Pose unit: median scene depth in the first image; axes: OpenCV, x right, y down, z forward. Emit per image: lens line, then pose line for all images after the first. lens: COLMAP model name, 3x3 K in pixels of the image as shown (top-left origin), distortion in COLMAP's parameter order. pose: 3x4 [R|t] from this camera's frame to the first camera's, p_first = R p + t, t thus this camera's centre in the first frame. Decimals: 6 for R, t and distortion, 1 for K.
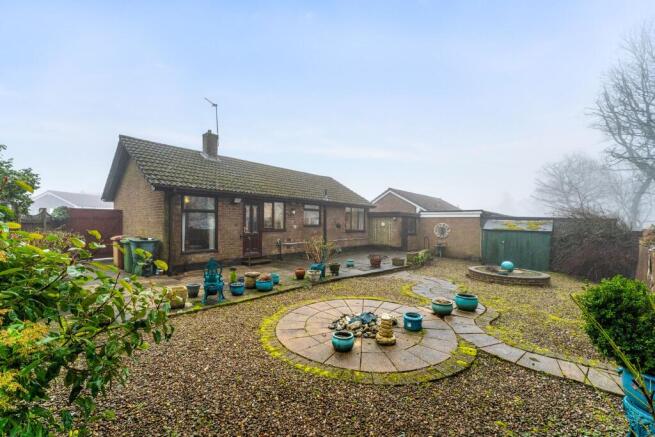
lens RADIAL K [[269.1, 0, 326.9], [0, 269.1, 217.4], [0, 0, 1]] dist [-0.002513, -0.000071]
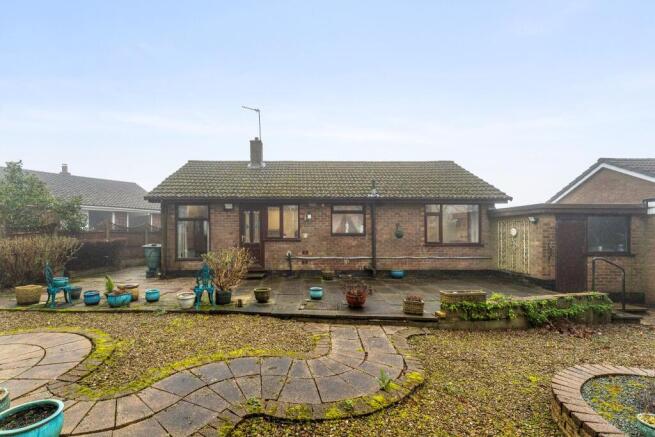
lens RADIAL K [[289.4, 0, 327.3], [0, 289.4, 225.6], [0, 0, 1]] dist [0.005170, 0.000129]
pose [[0.661260, -0.029677, -0.749569, 0.527057], [0.018855, 0.999559, -0.022940, 0.026585], [0.749920, 0.001036, 0.661528, 0.504313]]
